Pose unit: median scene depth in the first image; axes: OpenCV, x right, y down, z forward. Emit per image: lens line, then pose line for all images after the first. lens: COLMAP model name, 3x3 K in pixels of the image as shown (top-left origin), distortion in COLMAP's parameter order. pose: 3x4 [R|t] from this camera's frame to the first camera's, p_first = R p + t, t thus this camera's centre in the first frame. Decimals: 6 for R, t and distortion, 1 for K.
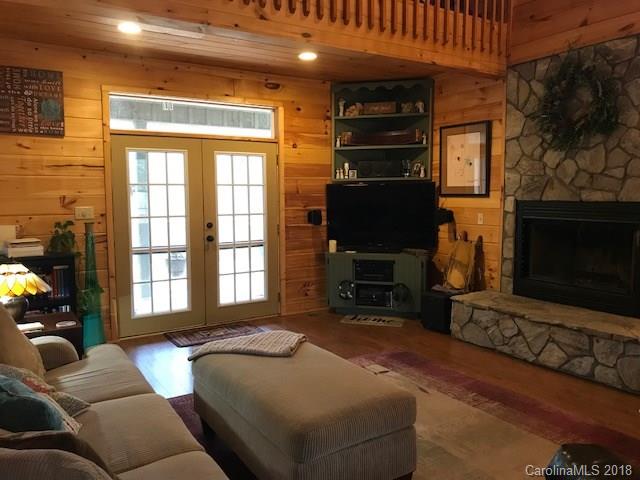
lens RADIAL K [[516.5, 0, 320.0], [0, 516.5, 240.0], [0, 0, 1]] dist [0.036169, -0.009062]
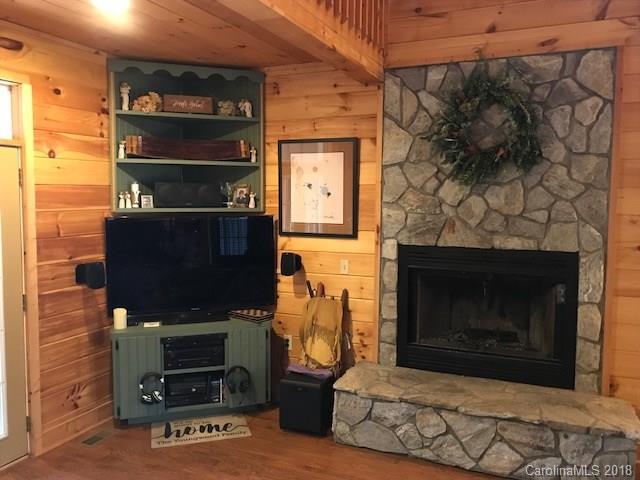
lens RADIAL K [[547.1, 0, 319.9], [0, 547.1, 237.5], [0, 0, 1]] dist [0.033194, -0.013761]
pose [[0.832640, -0.031636, 0.552910, -0.158136], [0.042430, 0.999077, -0.006732, -0.081233], [-0.552187, 0.029065, 0.833213, 0.367161]]
